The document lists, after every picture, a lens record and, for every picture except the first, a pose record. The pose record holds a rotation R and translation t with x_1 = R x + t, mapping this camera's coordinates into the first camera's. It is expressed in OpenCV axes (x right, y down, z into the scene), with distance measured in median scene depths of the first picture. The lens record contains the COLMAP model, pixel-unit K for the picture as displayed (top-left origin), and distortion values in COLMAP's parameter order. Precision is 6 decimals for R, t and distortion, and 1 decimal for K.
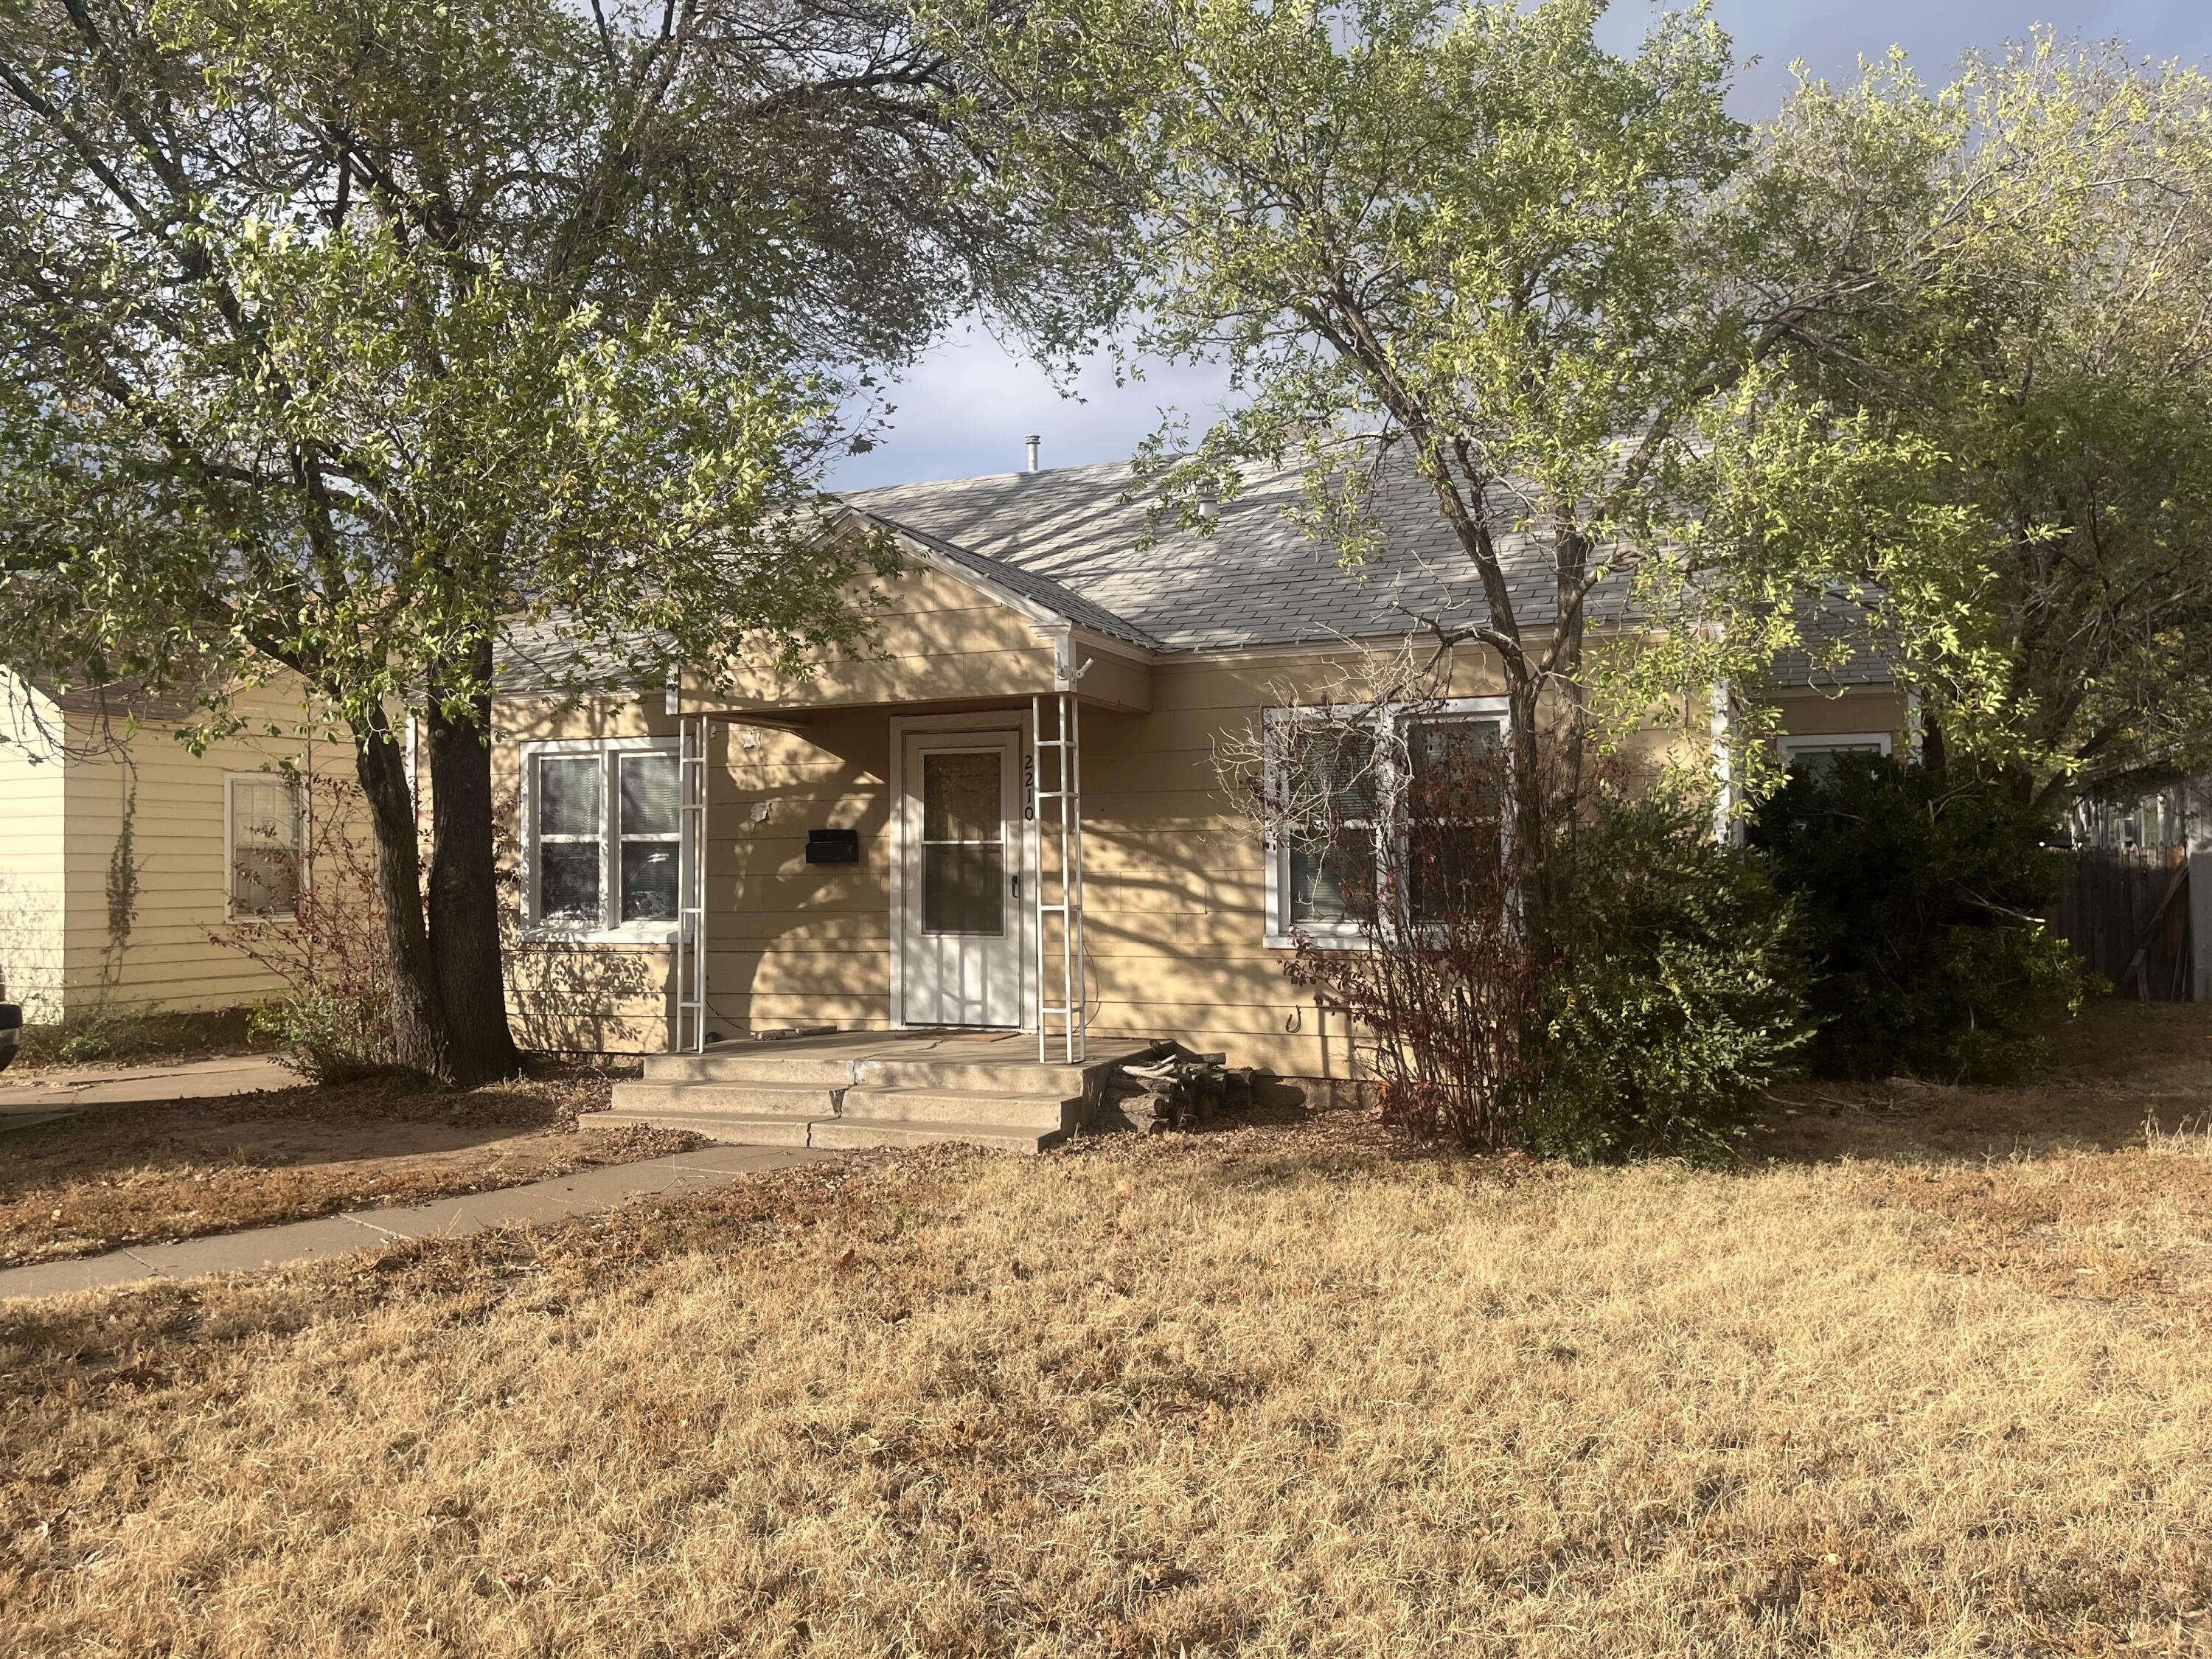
lens RADIAL K [[1660.8, 0, 1105.8], [0, 1660.8, 826.6], [0, 0, 1]] dist [0.050555, -0.074988]
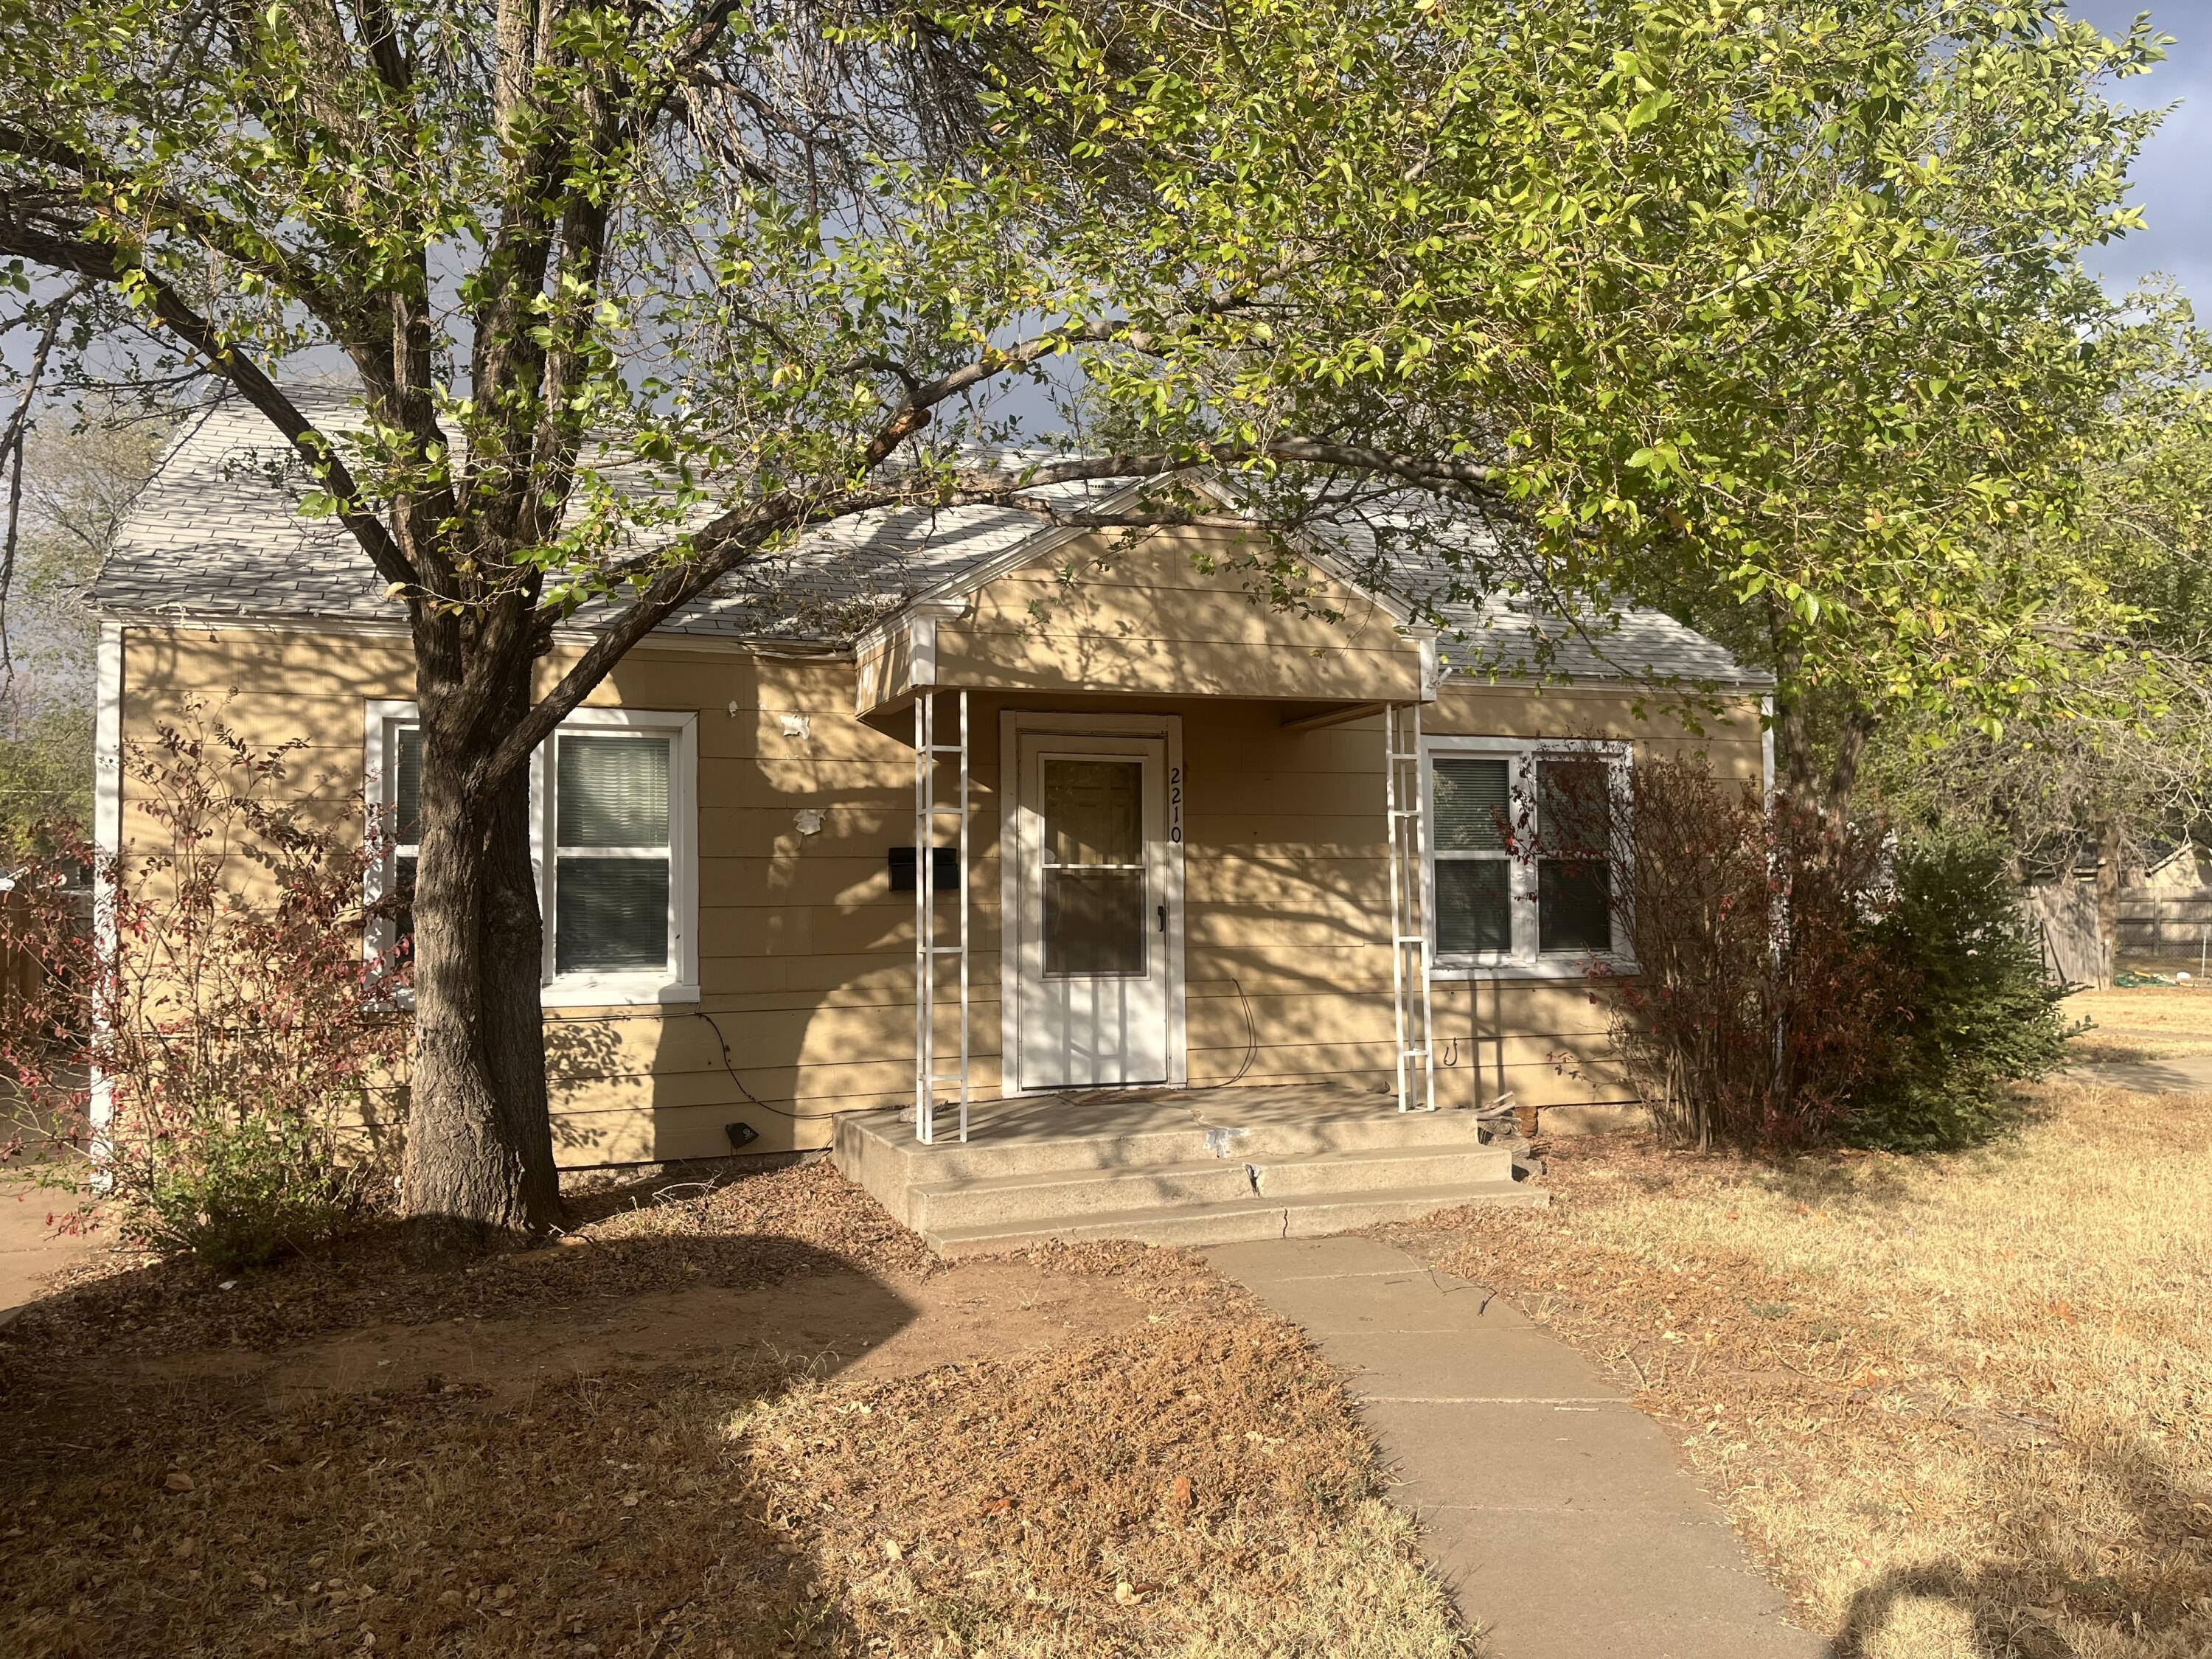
lens RADIAL K [[1660.8, 0, 1105.0], [0, 1660.8, 832.2], [0, 0, 1]] dist [0.050555, -0.074988]
pose [[0.722008, 0.034378, 0.691030, -0.614889], [-0.015661, 0.999321, -0.033353, 0.018630], [-0.691707, 0.013259, 0.722056, 0.360144]]
